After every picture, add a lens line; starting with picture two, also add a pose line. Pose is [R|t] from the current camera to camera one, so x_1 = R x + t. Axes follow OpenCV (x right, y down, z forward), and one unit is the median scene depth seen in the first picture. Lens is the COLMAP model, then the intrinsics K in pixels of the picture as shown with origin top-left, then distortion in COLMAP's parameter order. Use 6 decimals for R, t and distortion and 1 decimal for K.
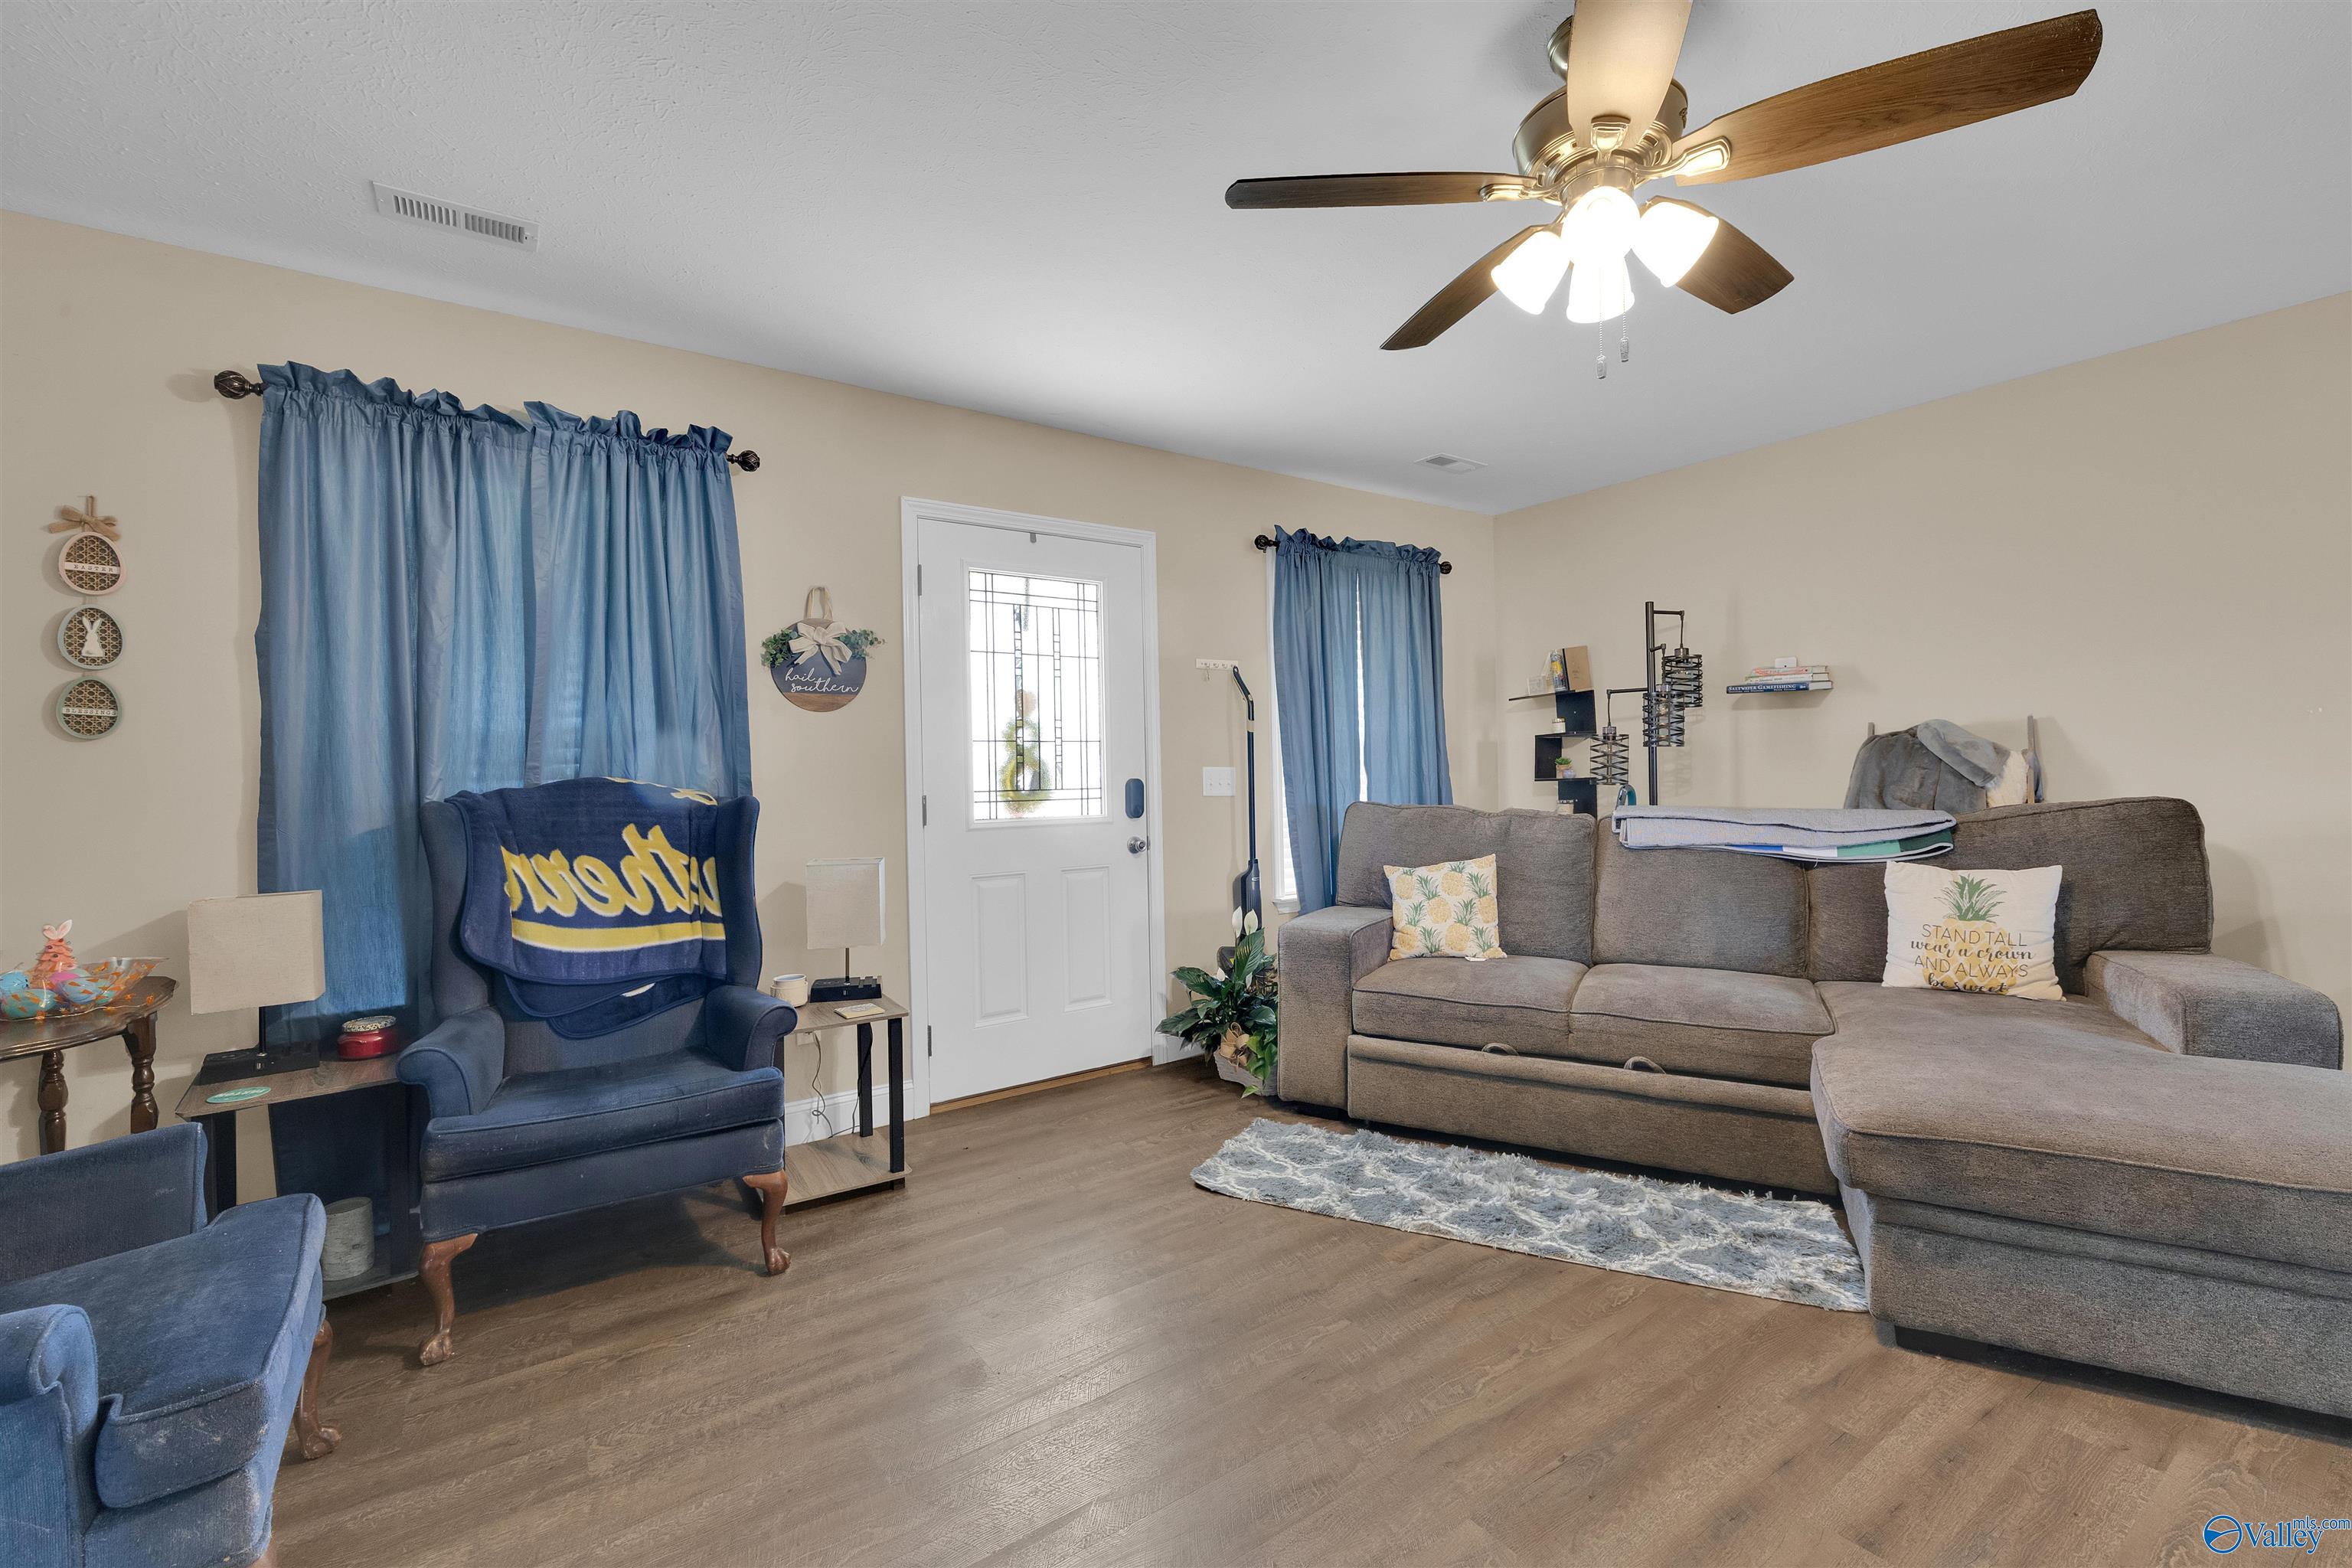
lens RADIAL K [[970.7, 0, 1120.2], [0, 970.7, 775.5], [0, 0, 1]] dist [0.002164, 0.000174]
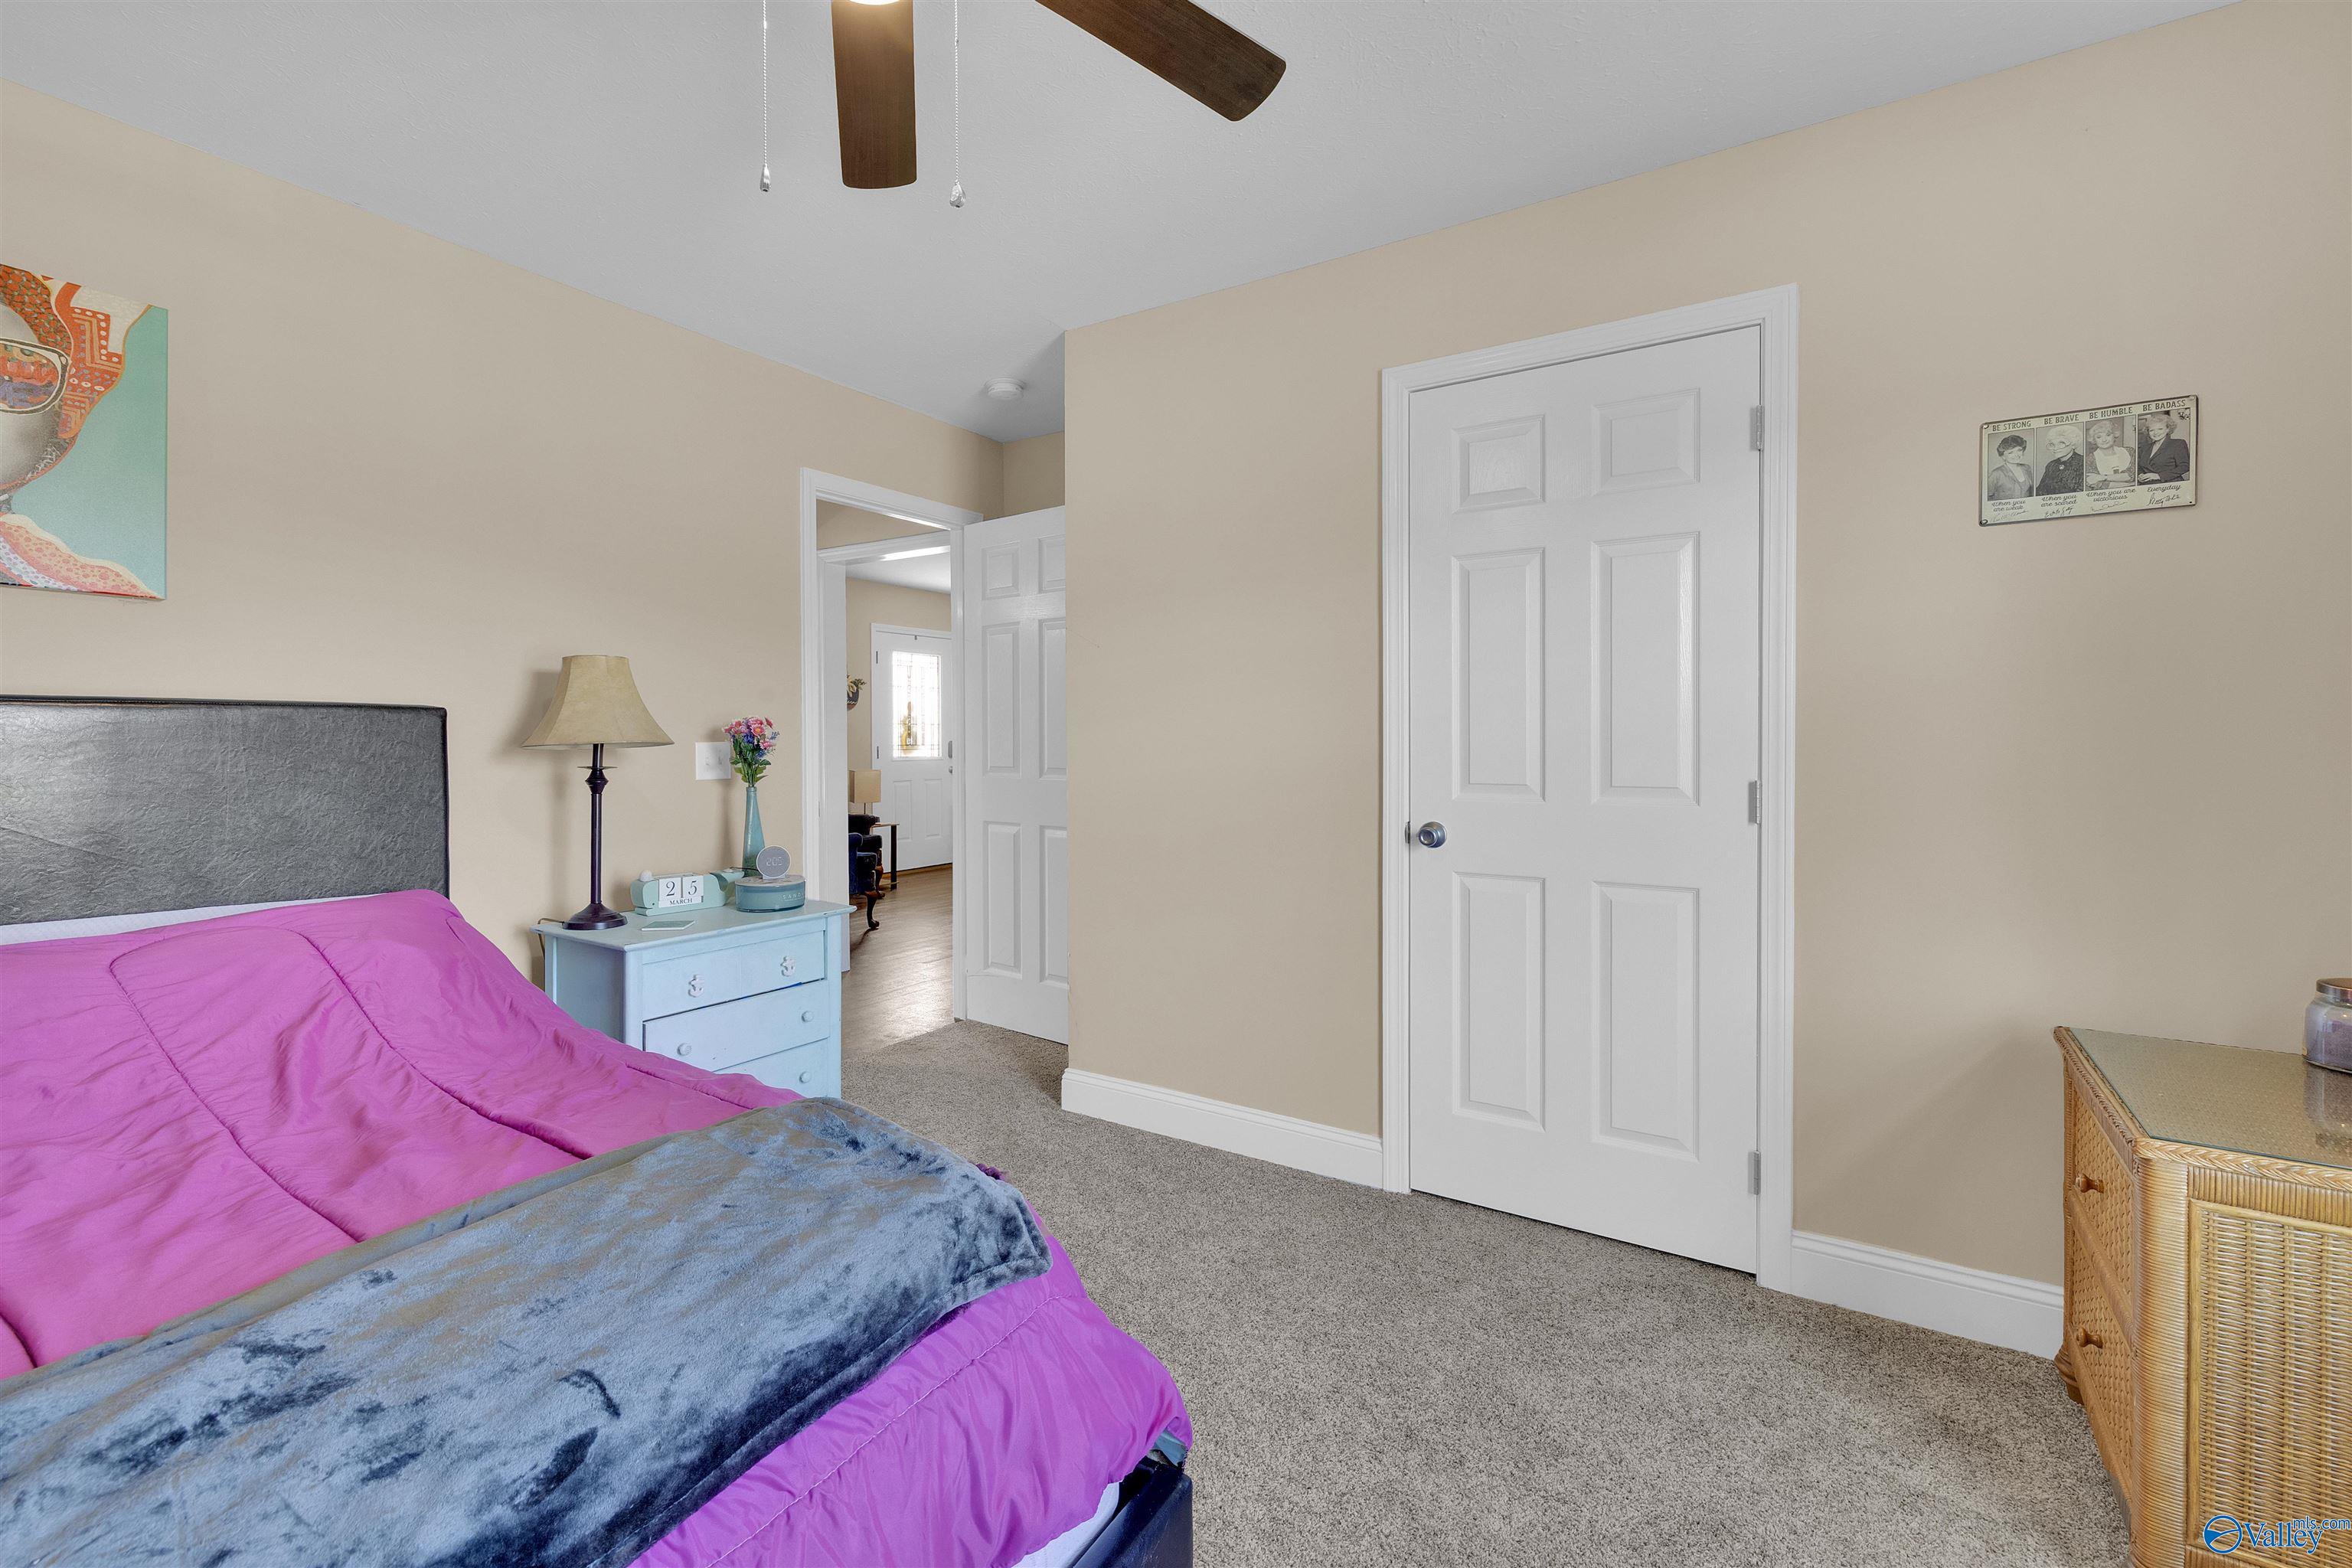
lens RADIAL K [[1052.6, 0, 1144.5], [0, 1052.6, 767.7], [0, 0, 1]] dist [-0.001878, -0.000181]
pose [[0.920980, 0.011941, 0.389428, -0.691231], [-0.013458, 0.999909, 0.001167, 0.072257], [-0.389378, -0.006315, 0.921056, -1.901307]]
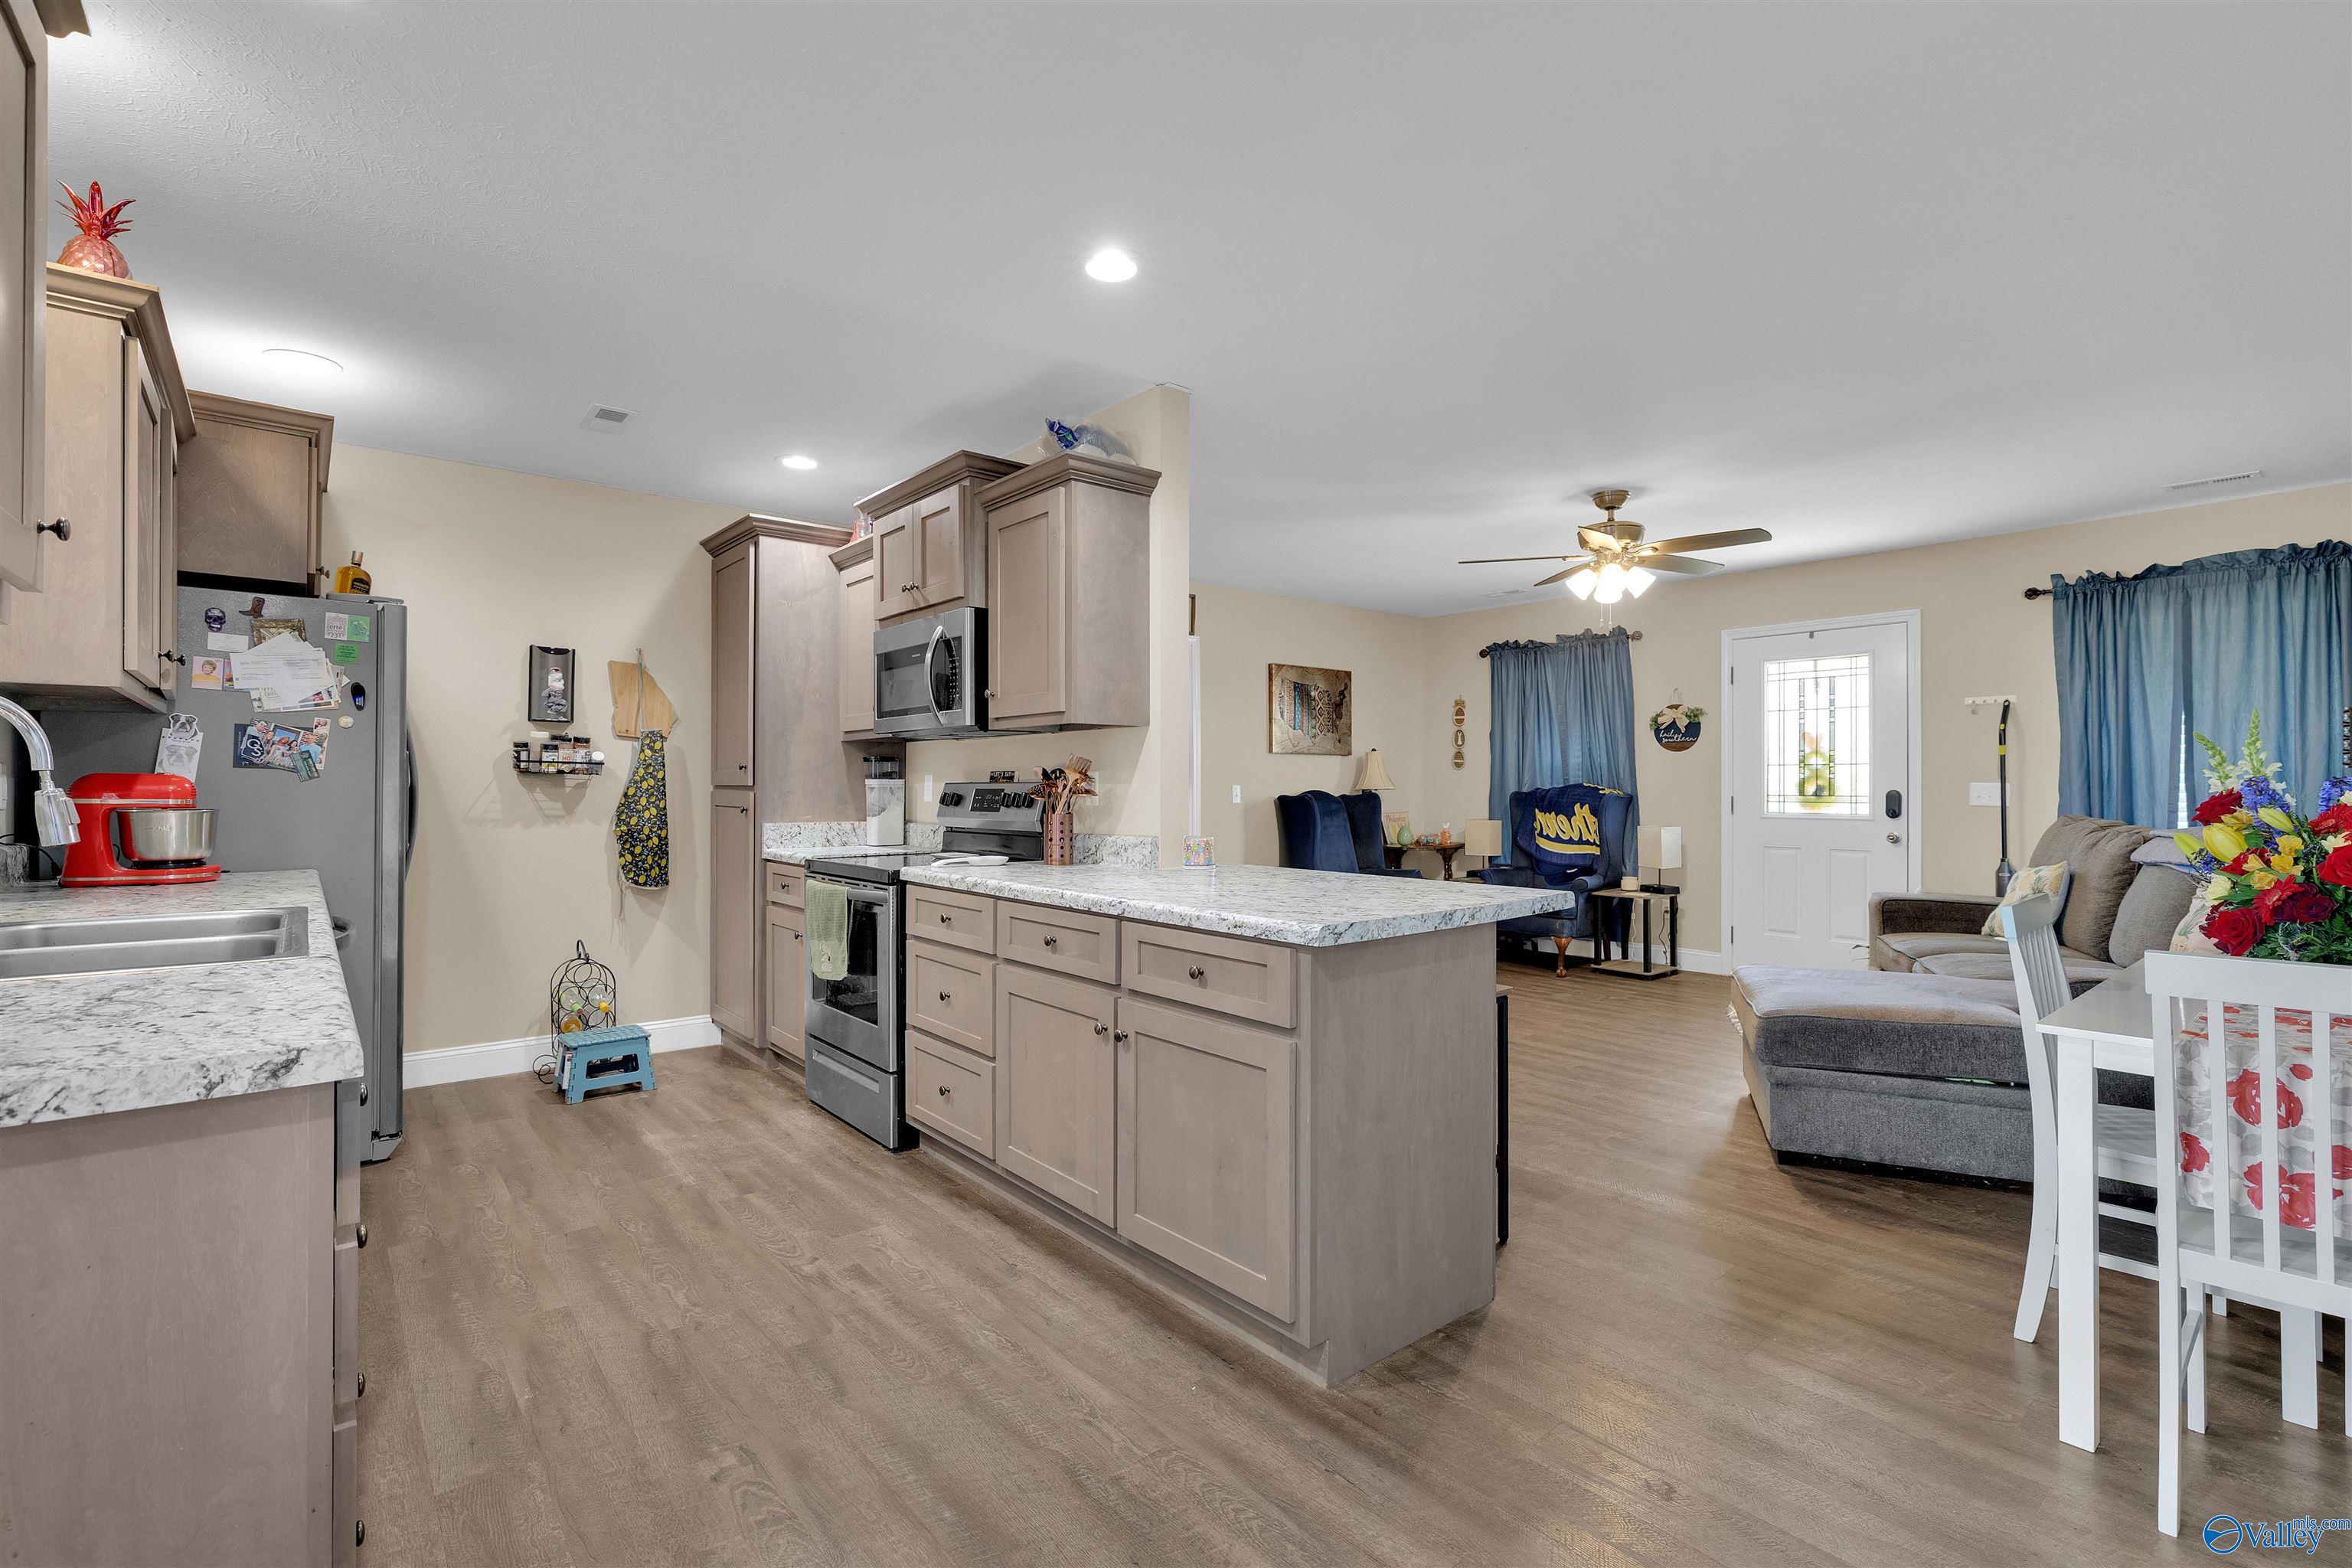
lens RADIAL K [[1070.0, 0, 1176.0], [0, 1070.0, 784.0], [0, 0, 1]] dist [0.000783, -0.000089]
pose [[0.100090, 0.017281, -0.994828, 1.866545], [-0.006166, 0.999841, 0.016747, -0.032493], [0.994959, 0.004458, 0.100181, -0.238016]]
